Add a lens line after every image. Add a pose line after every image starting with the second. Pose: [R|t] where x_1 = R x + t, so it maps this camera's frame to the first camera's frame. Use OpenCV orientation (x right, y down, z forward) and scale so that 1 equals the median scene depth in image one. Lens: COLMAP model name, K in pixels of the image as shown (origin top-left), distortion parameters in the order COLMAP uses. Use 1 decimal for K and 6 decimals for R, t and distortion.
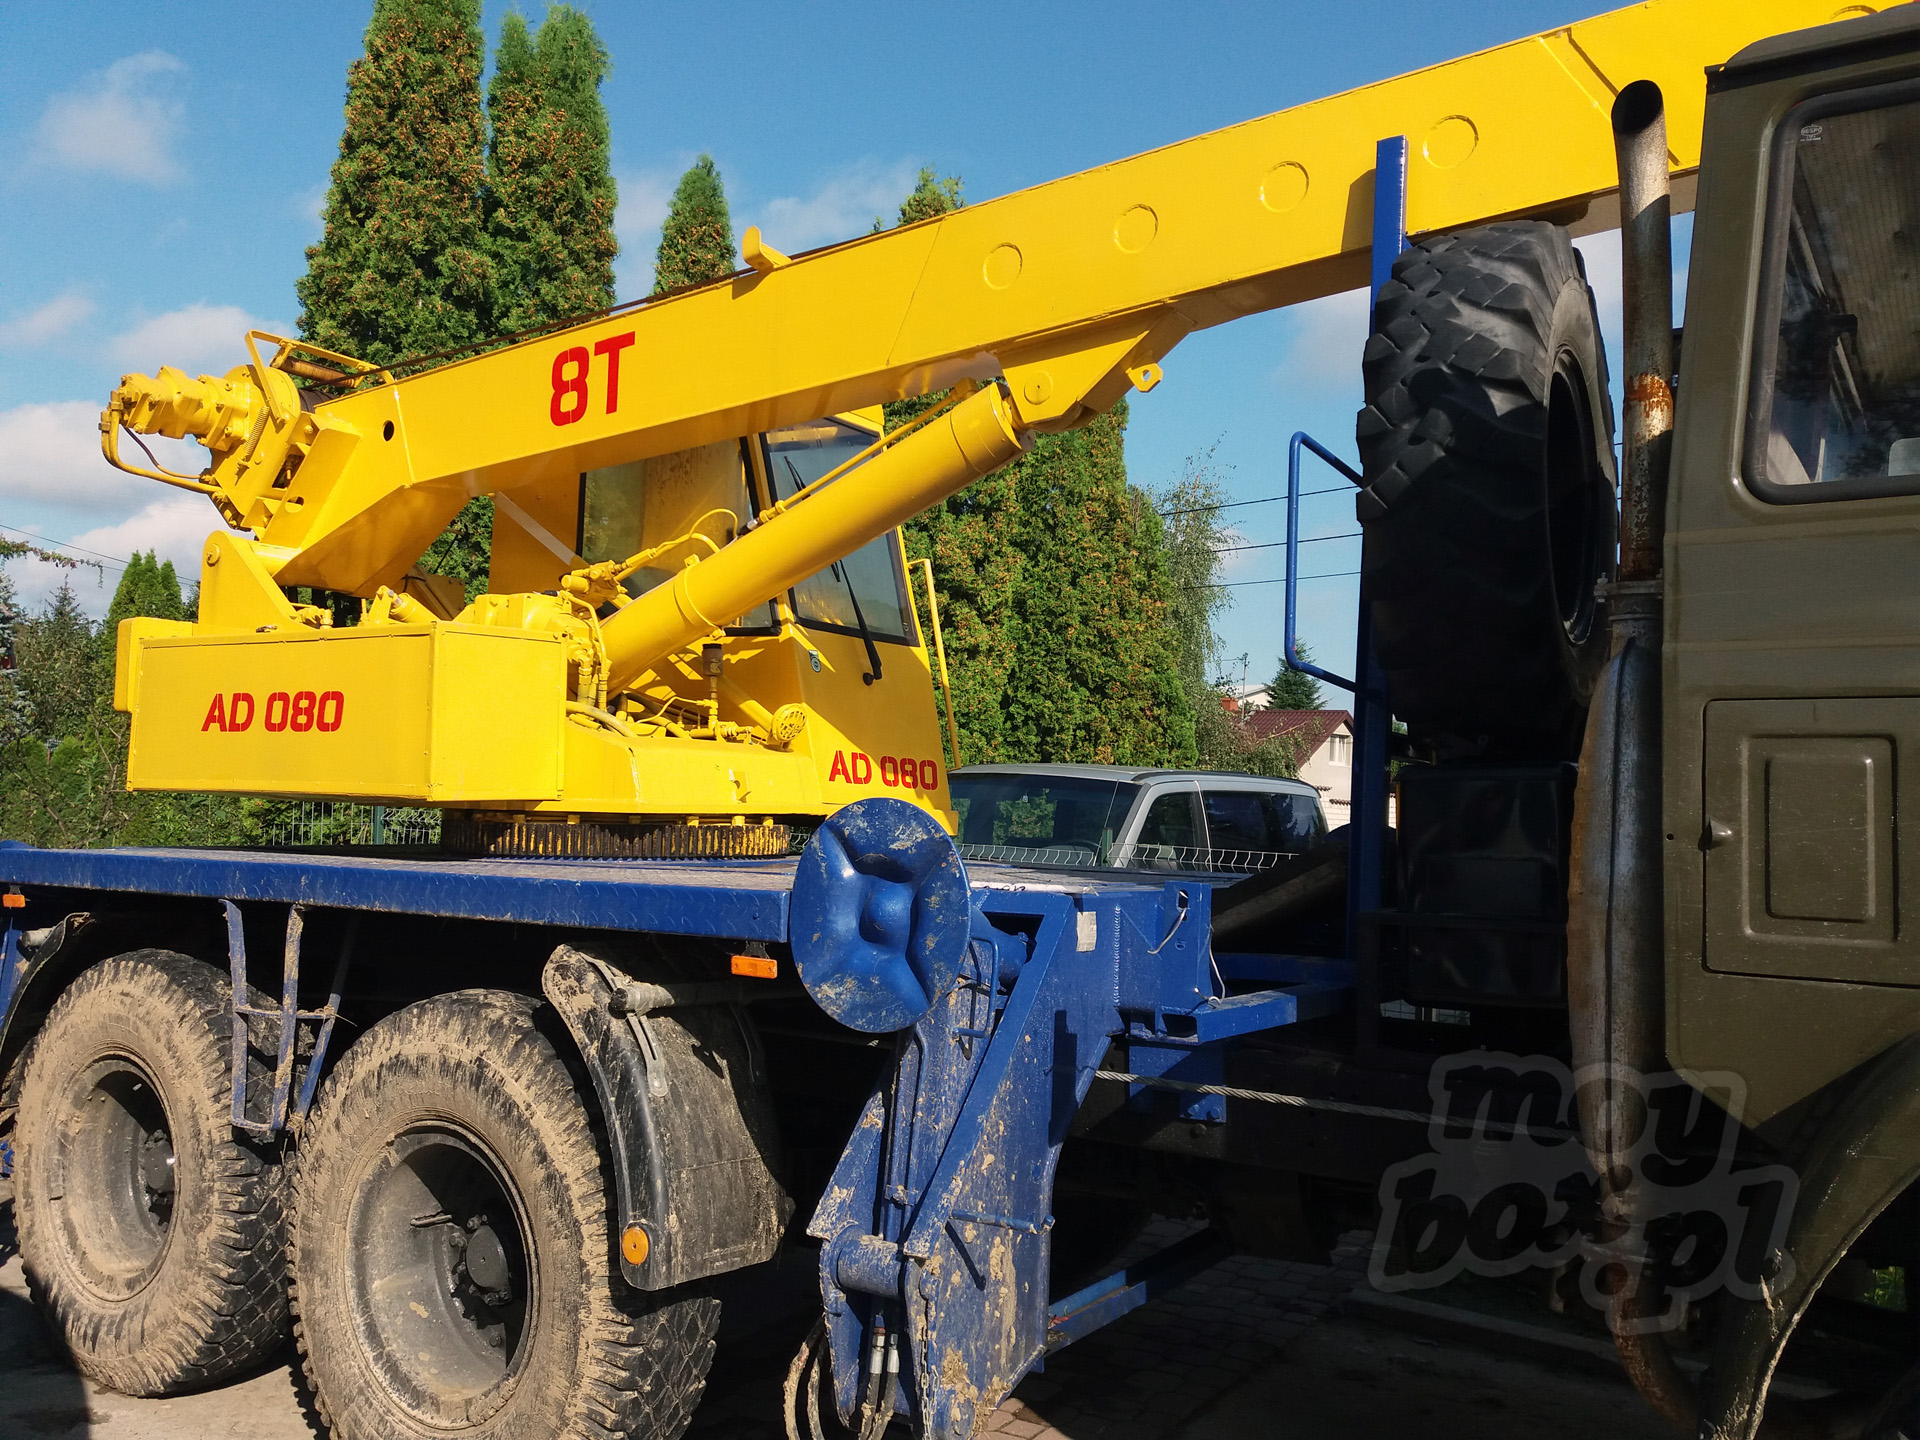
lens RADIAL K [[1603.3, 0, 885.1], [0, 1603.3, 718.6], [0, 0, 1]] dist [0.018895, -0.054986]
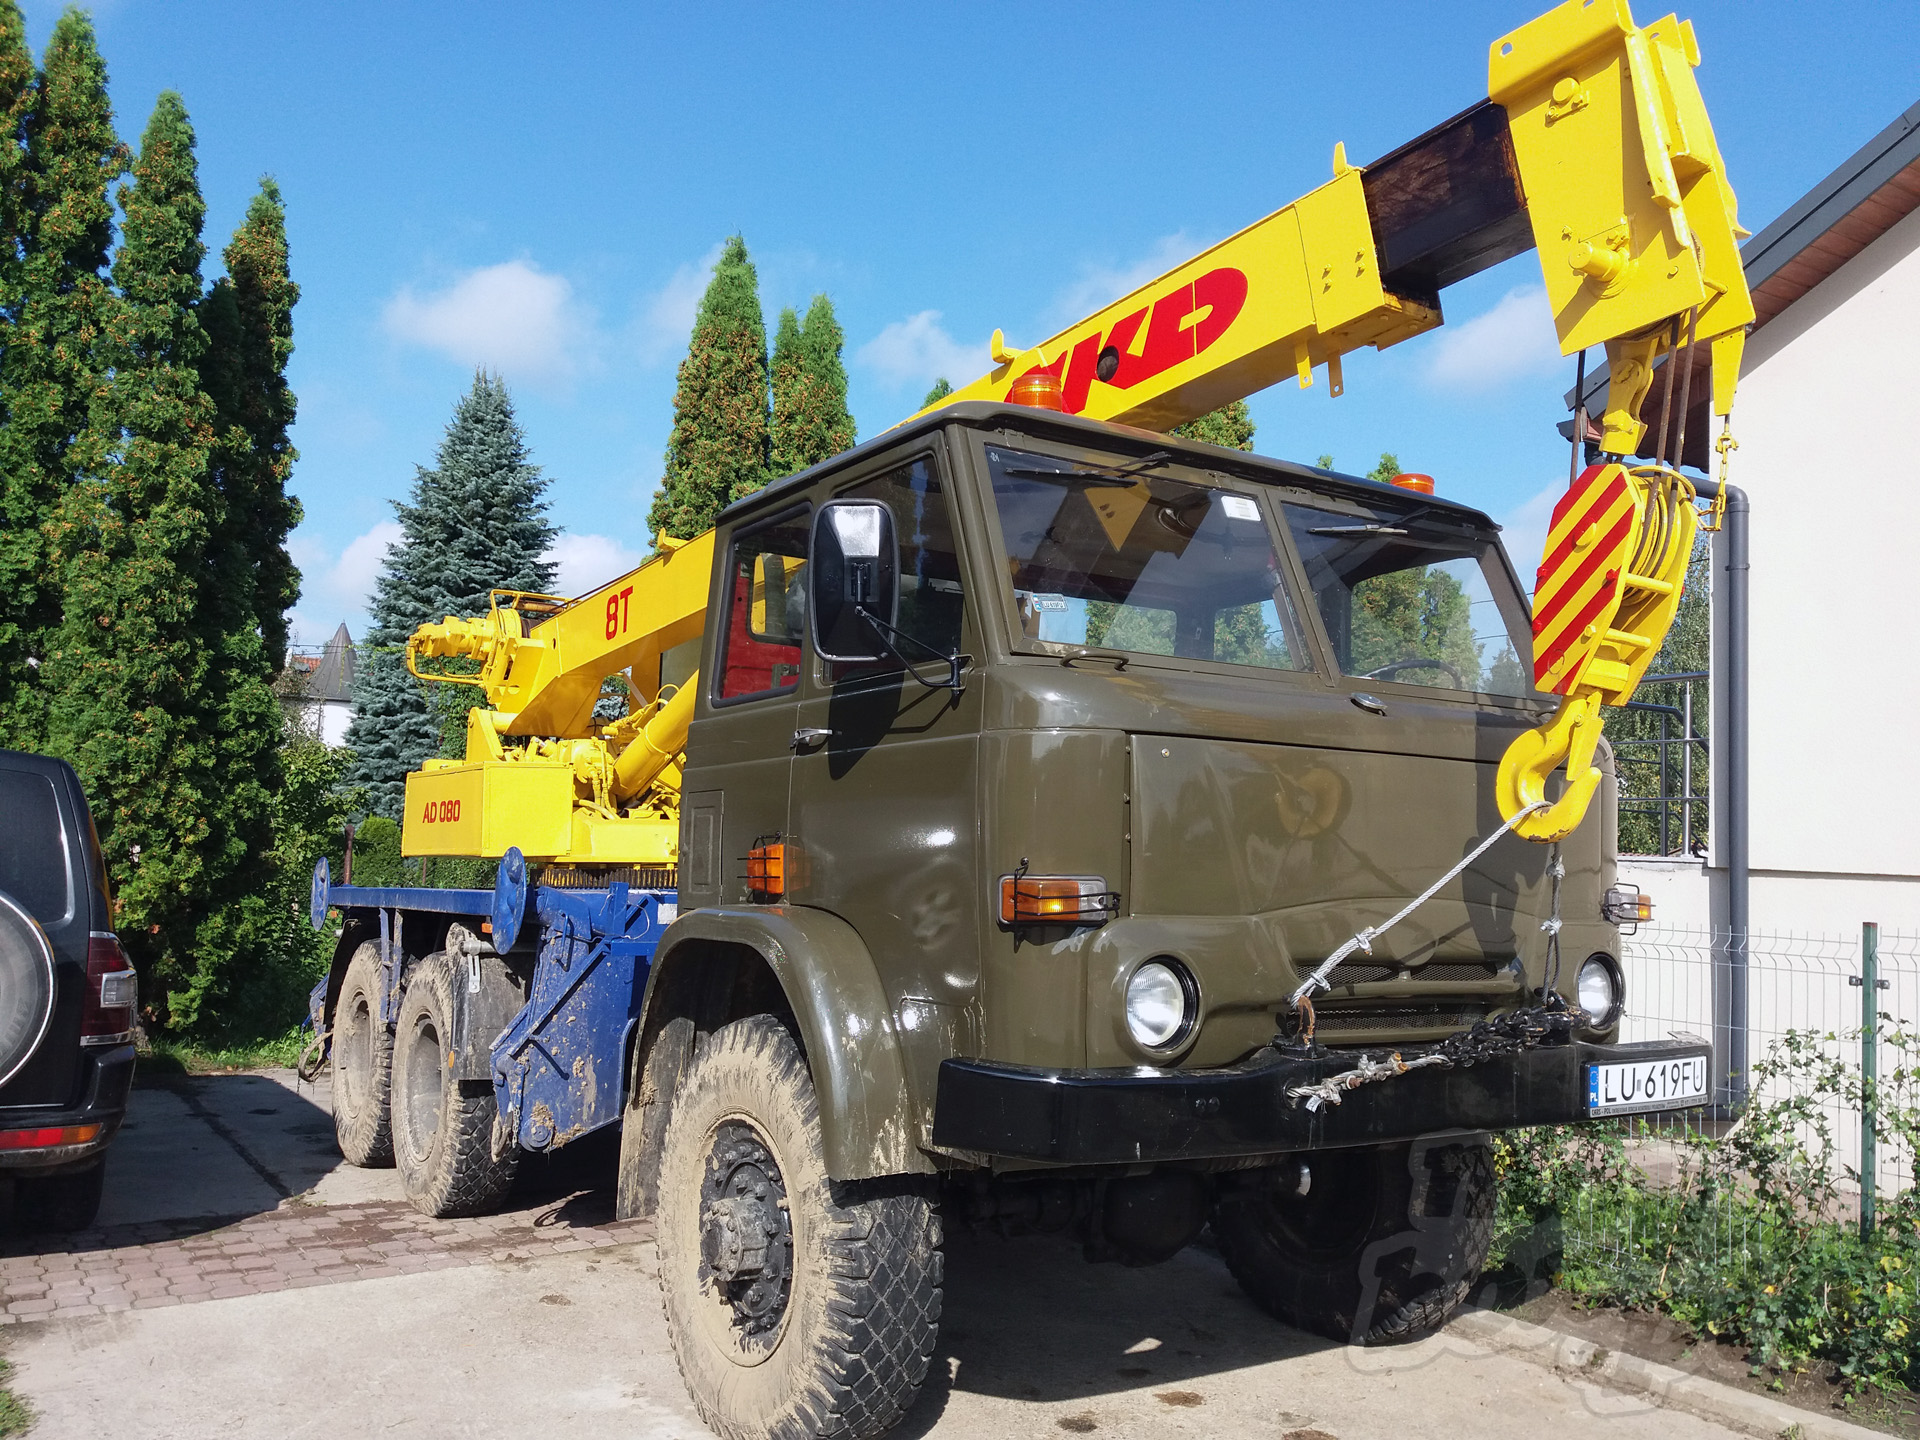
lens RADIAL K [[1595.7, 0, 910.6], [0, 1595.7, 724.4], [0, 0, 1]] dist [-0.002988, -0.020204]
pose [[0.919224, -0.048905, -0.390686, 0.800526], [0.029420, 0.998014, -0.055709, 0.012588], [0.392634, 0.039715, 0.918837, -0.462830]]
